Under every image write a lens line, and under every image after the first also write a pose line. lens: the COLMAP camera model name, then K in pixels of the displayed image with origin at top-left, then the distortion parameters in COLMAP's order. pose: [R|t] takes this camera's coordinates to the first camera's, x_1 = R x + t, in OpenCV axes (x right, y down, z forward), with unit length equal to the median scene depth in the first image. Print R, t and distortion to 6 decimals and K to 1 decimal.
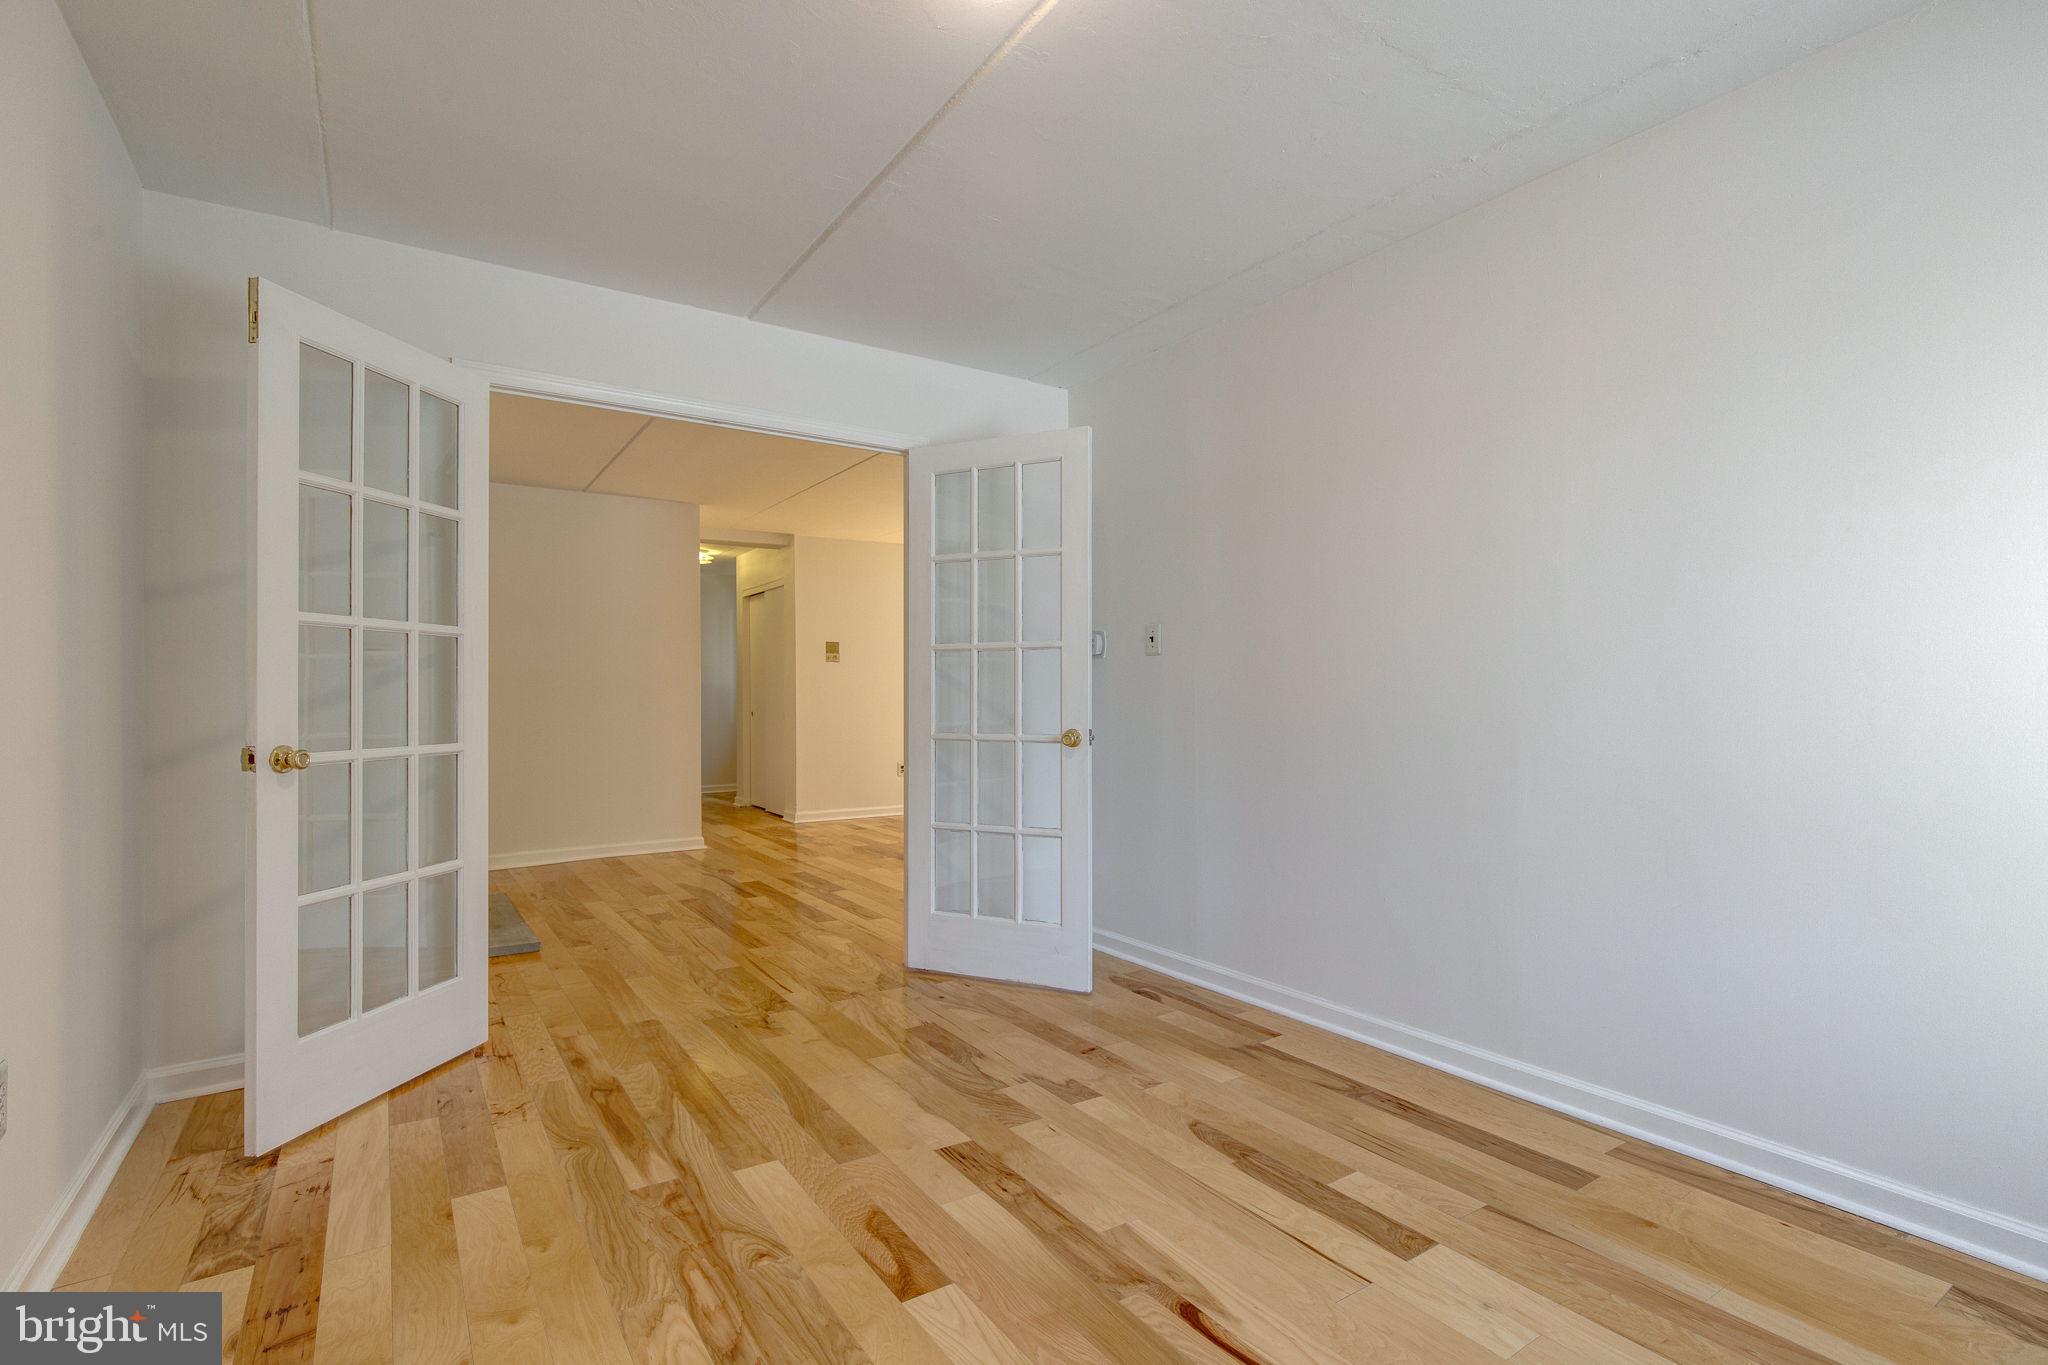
lens RADIAL K [[969.9, 0, 1037.6], [0, 969.9, 685.0], [0, 0, 1]] dist [-0.003042, -0.000247]
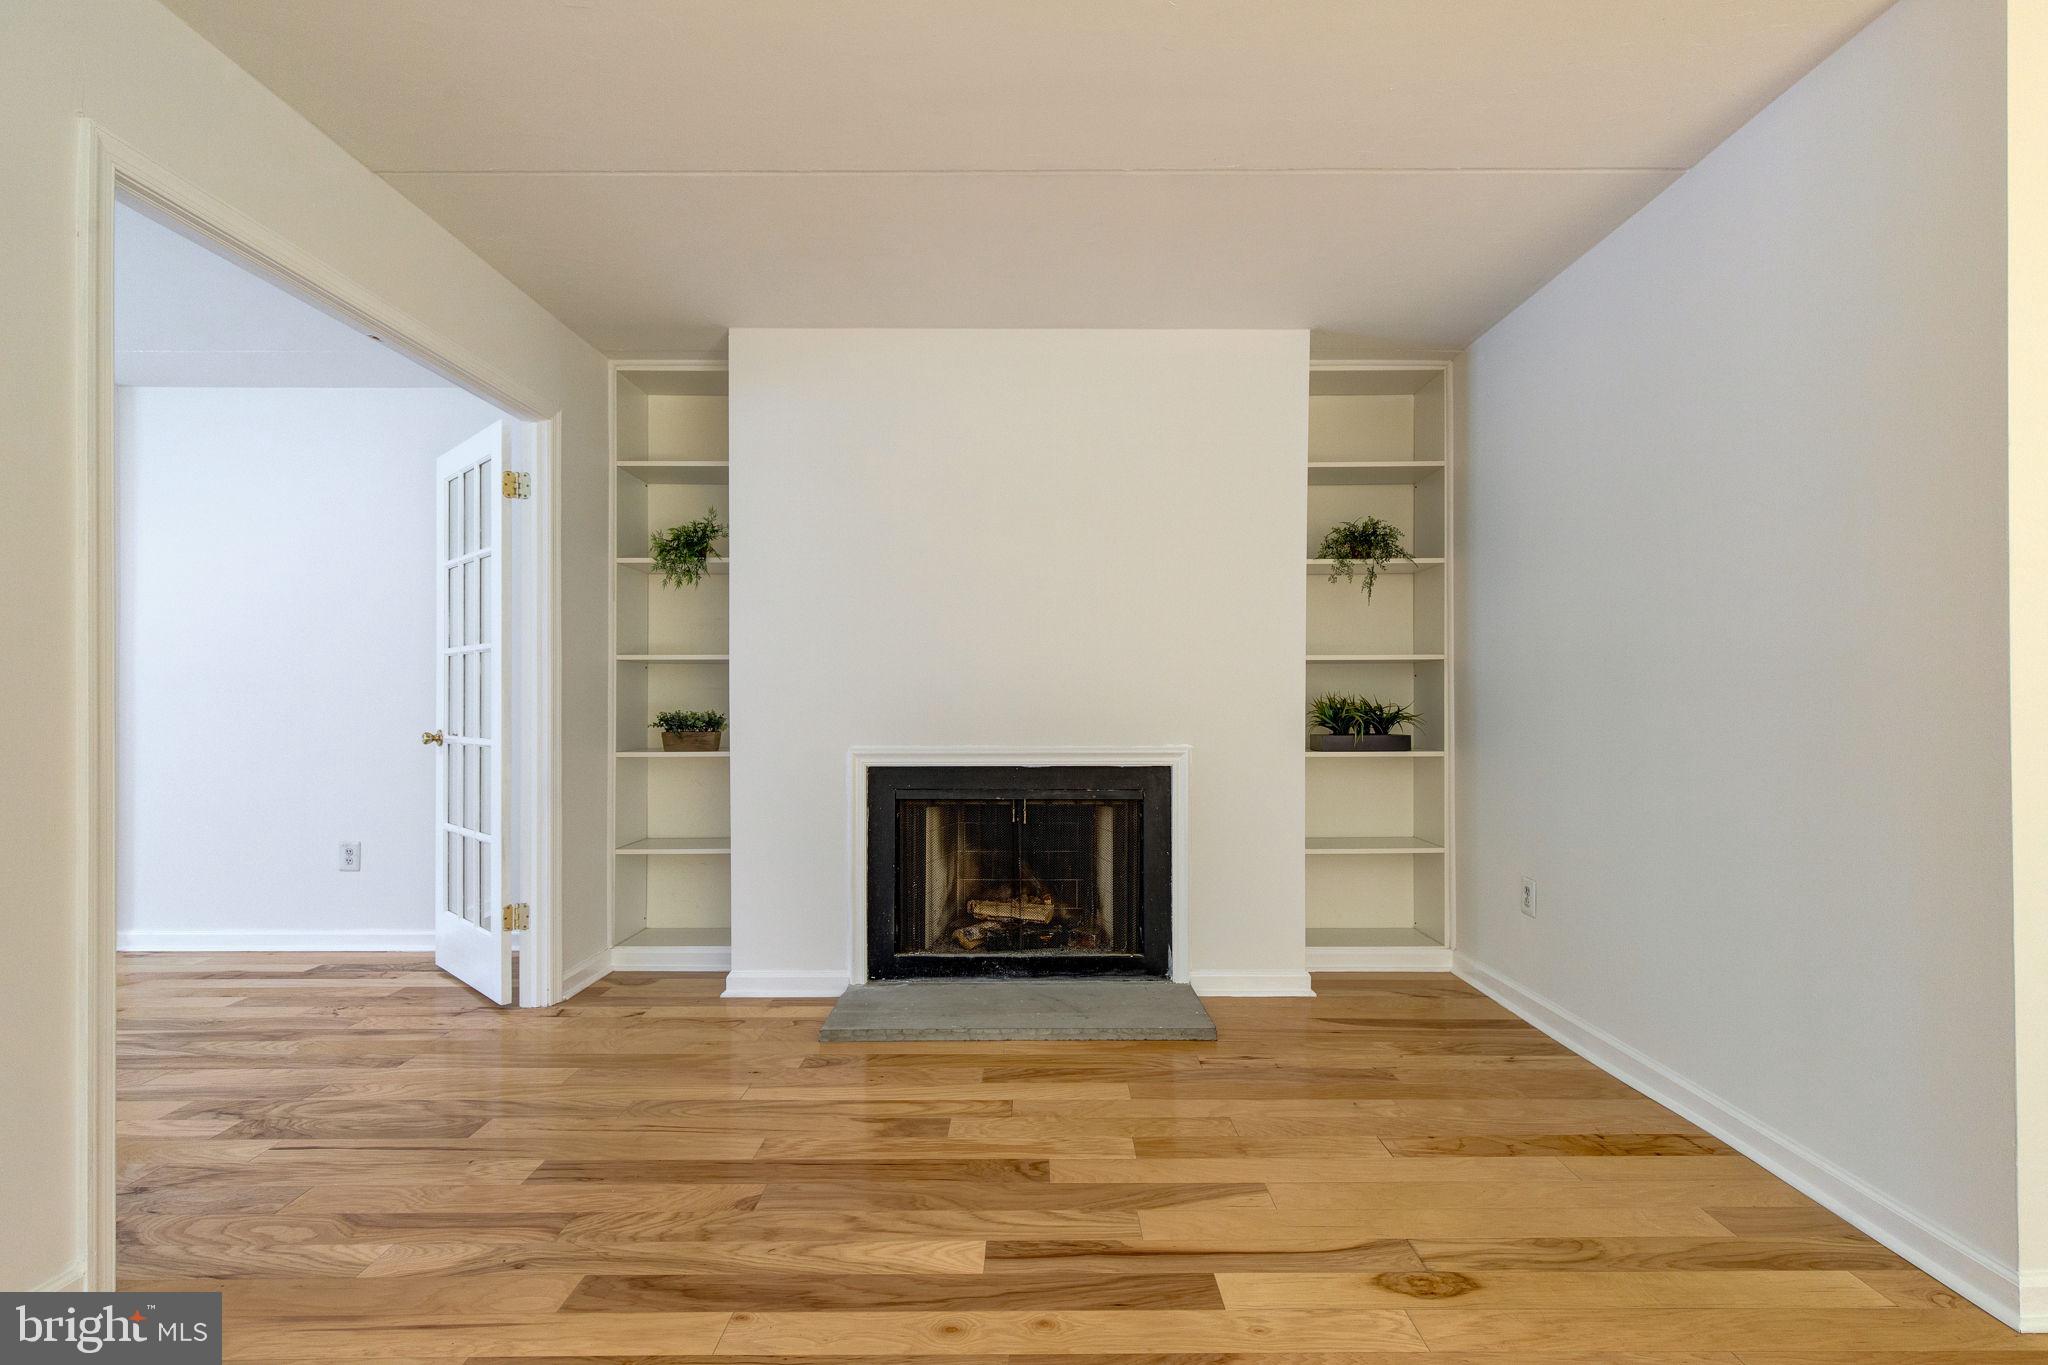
lens RADIAL K [[924.6, 0, 1033.8], [0, 924.6, 698.7], [0, 0, 1]] dist [0.008681, 0.000494]
pose [[-0.568539, 0.001017, -0.822656, -0.037828], [0.012304, 0.999898, -0.007267, 0.030748], [0.822565, -0.014254, -0.568493, 2.460593]]
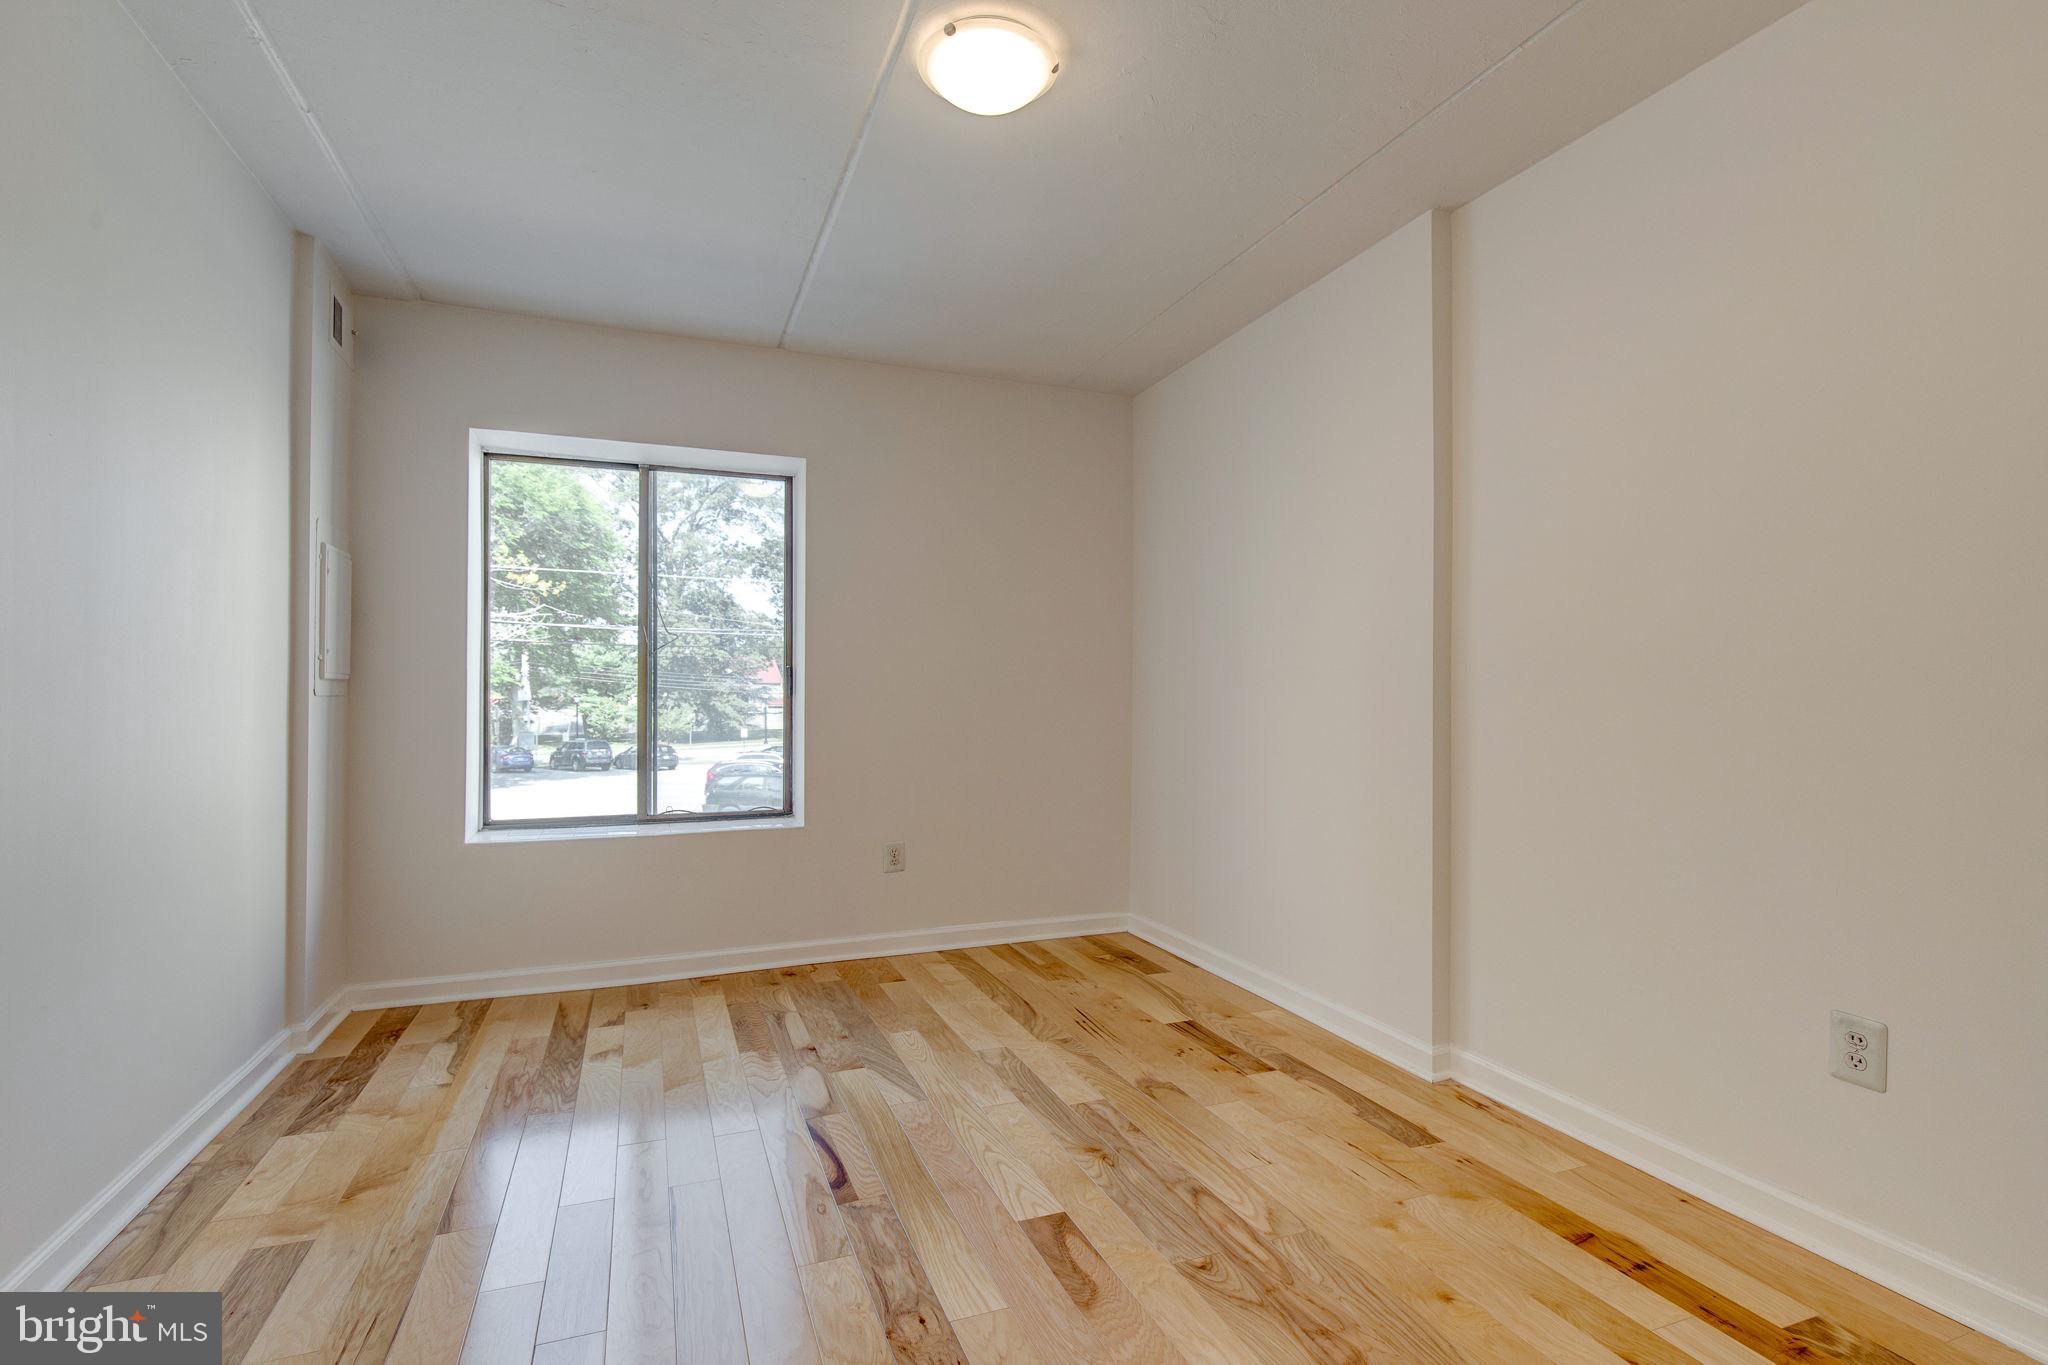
lens RADIAL K [[969.9, 0, 1037.6], [0, 969.9, 685.0], [0, 0, 1]] dist [-0.003042, -0.000247]
pose [[-0.975931, 0.004177, 0.218039, -0.243756], [-0.000987, 0.999722, -0.023571, 0.023908], [-0.218077, -0.023219, -0.975655, 1.441830]]
